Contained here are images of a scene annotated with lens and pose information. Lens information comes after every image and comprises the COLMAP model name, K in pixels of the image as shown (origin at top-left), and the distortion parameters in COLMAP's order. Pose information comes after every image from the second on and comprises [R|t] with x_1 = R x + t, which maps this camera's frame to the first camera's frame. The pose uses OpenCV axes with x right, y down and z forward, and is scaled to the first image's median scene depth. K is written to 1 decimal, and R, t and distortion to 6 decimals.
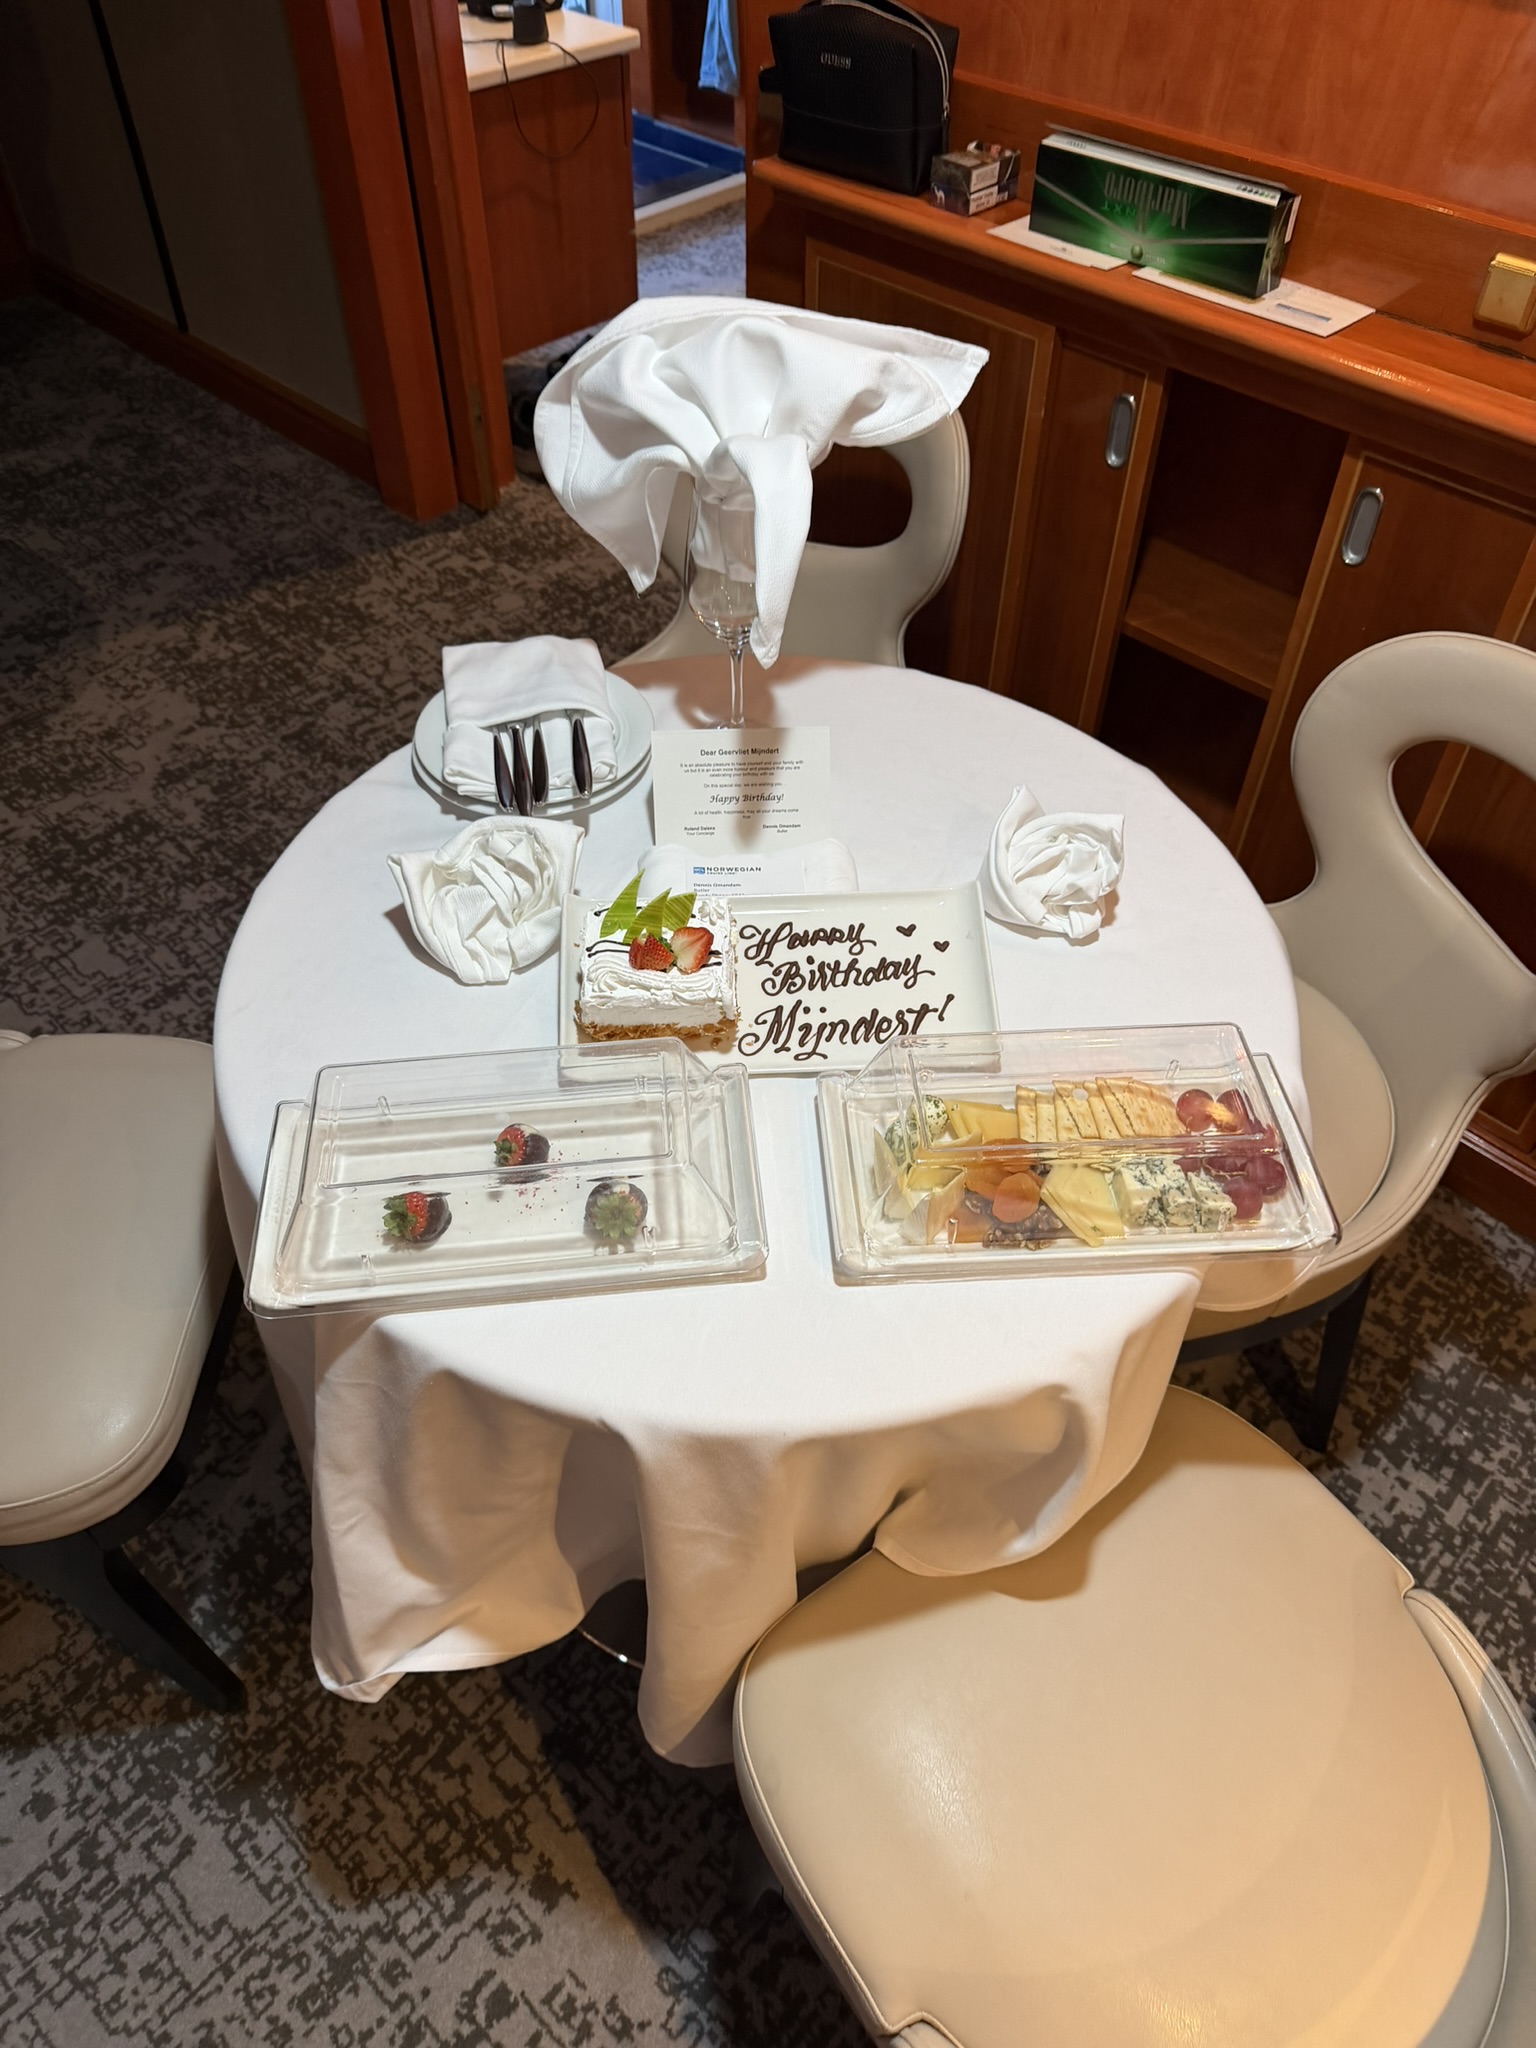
lens RADIAL K [[1469.4, 0, 782.0], [0, 1469.4, 1020.6], [0, 0, 1]] dist [0.005342, 0.003403]
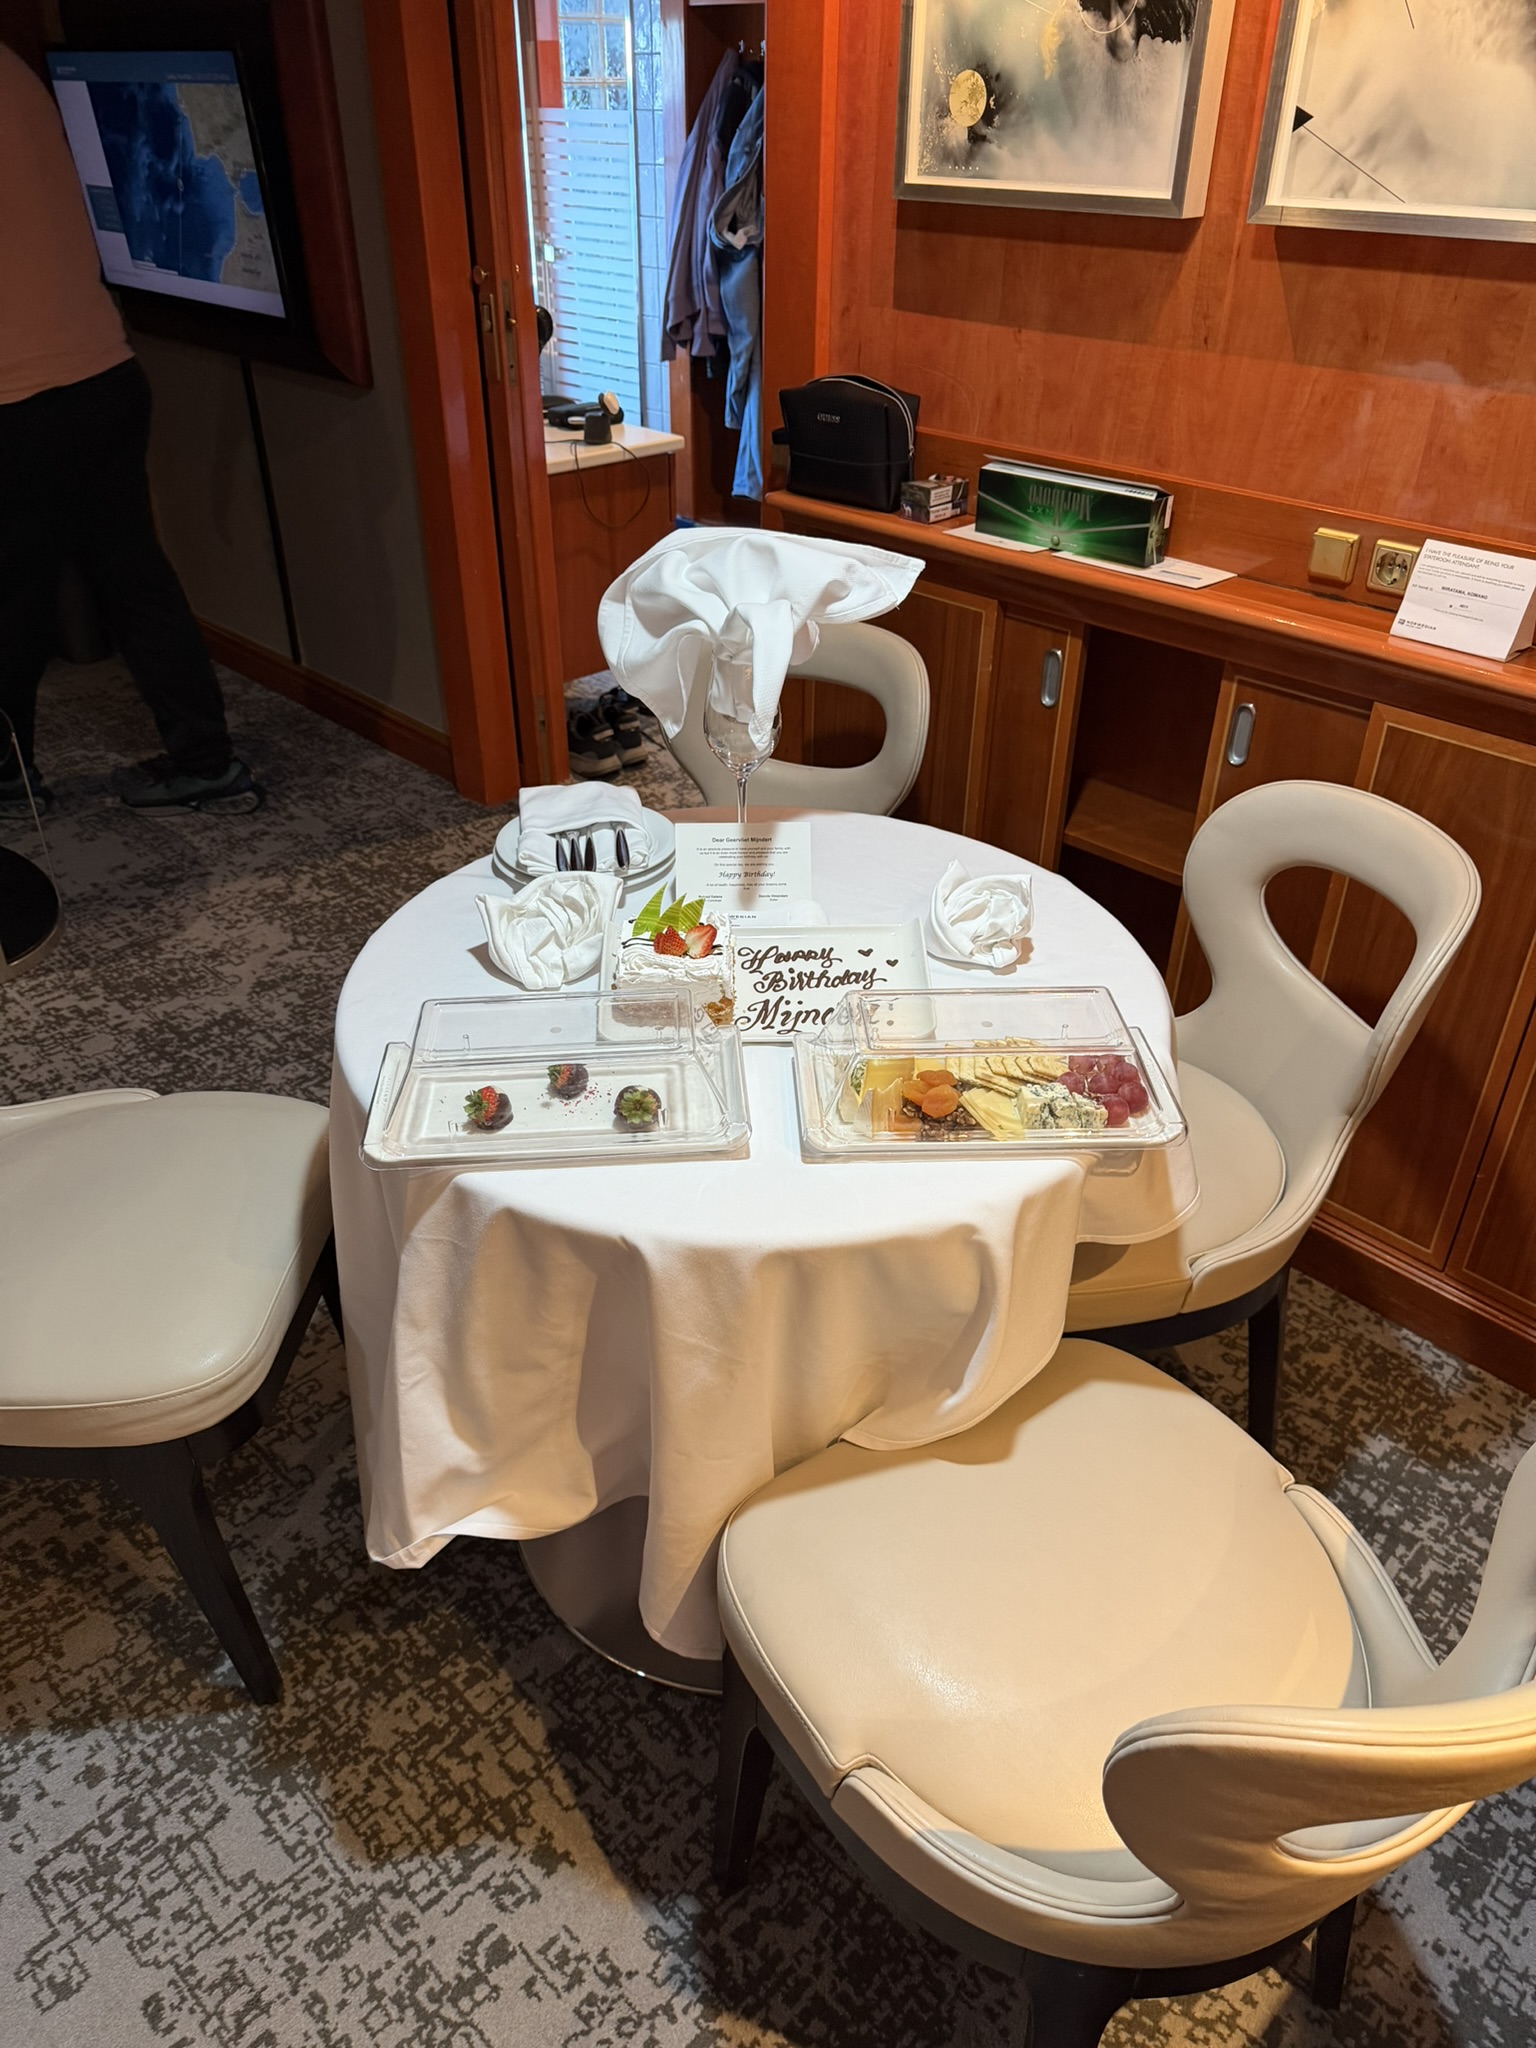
lens RADIAL K [[1457.2, 0, 768.0], [0, 1457.2, 1024.0], [0, 0, 1]] dist [0.029283, -0.006269]
pose [[0.999634, 0.009883, -0.025189, 0.024754], [-0.015650, 0.970583, -0.240256, 0.248976], [0.022073, 0.240562, 0.970383, -0.196914]]
